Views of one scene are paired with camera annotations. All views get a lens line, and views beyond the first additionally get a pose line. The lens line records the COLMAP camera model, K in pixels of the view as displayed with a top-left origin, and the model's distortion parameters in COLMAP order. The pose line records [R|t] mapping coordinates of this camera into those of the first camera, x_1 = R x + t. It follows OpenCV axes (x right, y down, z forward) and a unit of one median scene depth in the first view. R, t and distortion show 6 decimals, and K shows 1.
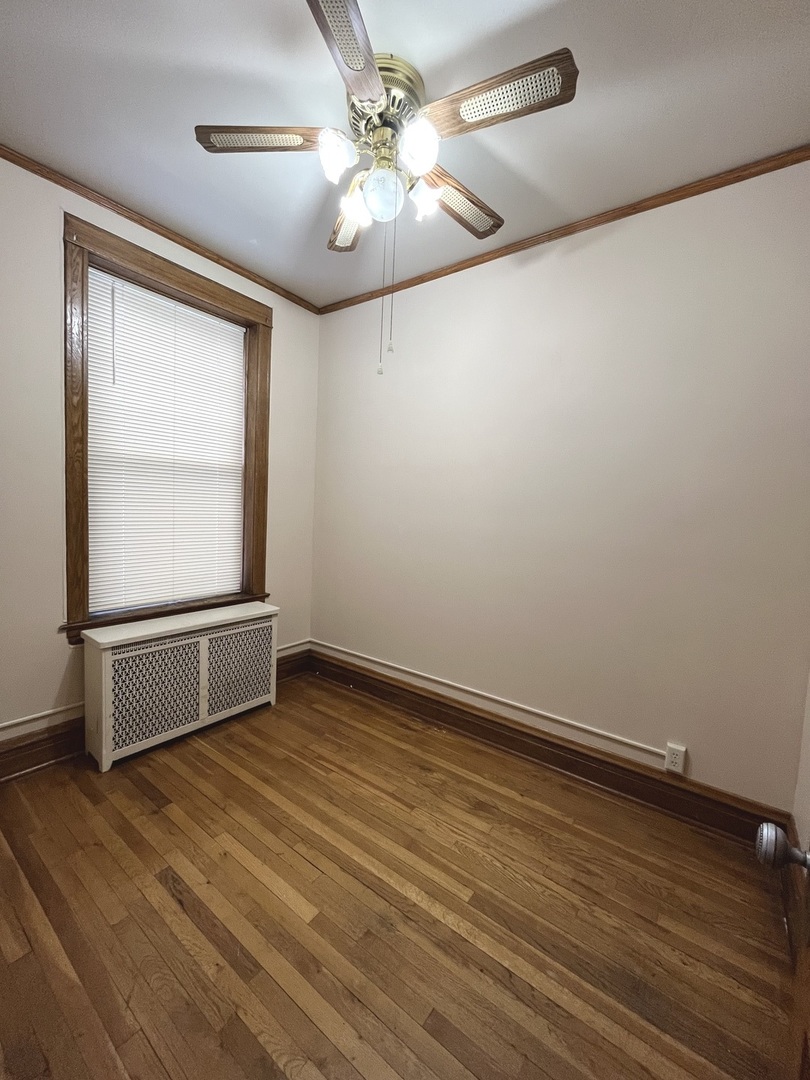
lens RADIAL K [[436.7, 0, 406.2], [0, 436.7, 538.7], [0, 0, 1]] dist [-0.000743, -0.000103]
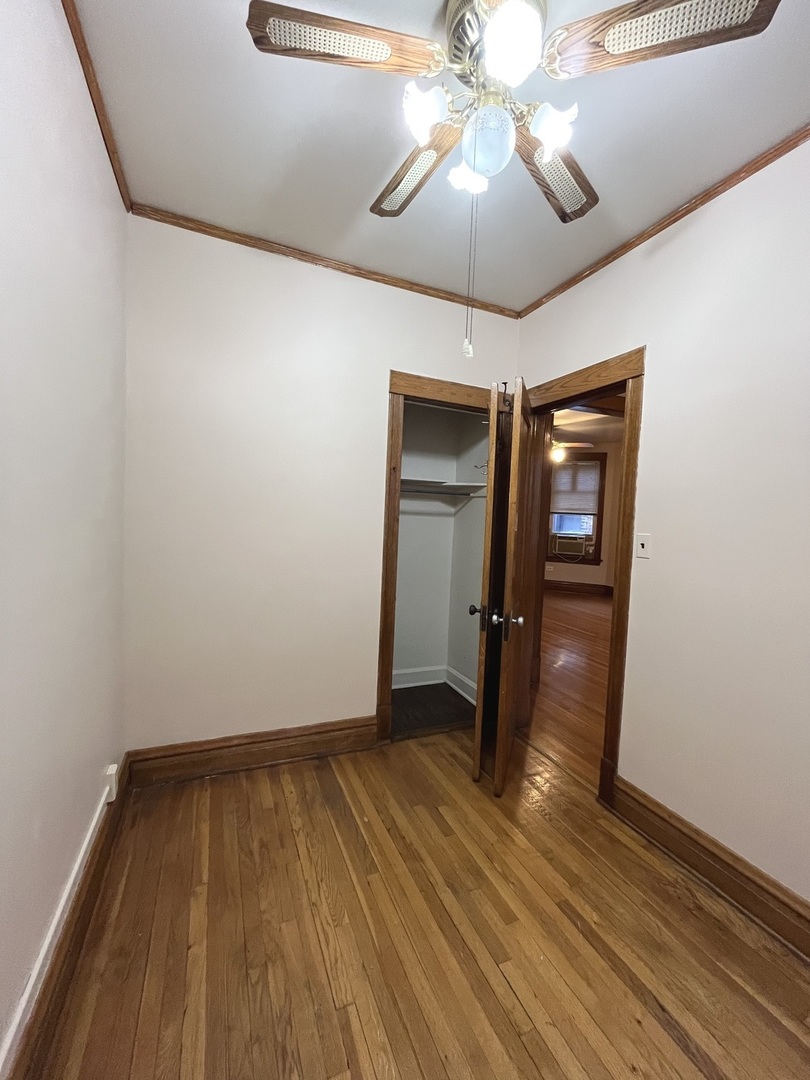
lens RADIAL K [[436.7, 0, 406.4], [0, 436.7, 539.5], [0, 0, 1]] dist [-0.000743, -0.000103]
pose [[-0.865912, -0.103223, 0.489429, -0.412065], [-0.043952, 0.990392, 0.131117, -0.191958], [-0.498261, 0.092024, -0.862129, 1.963548]]
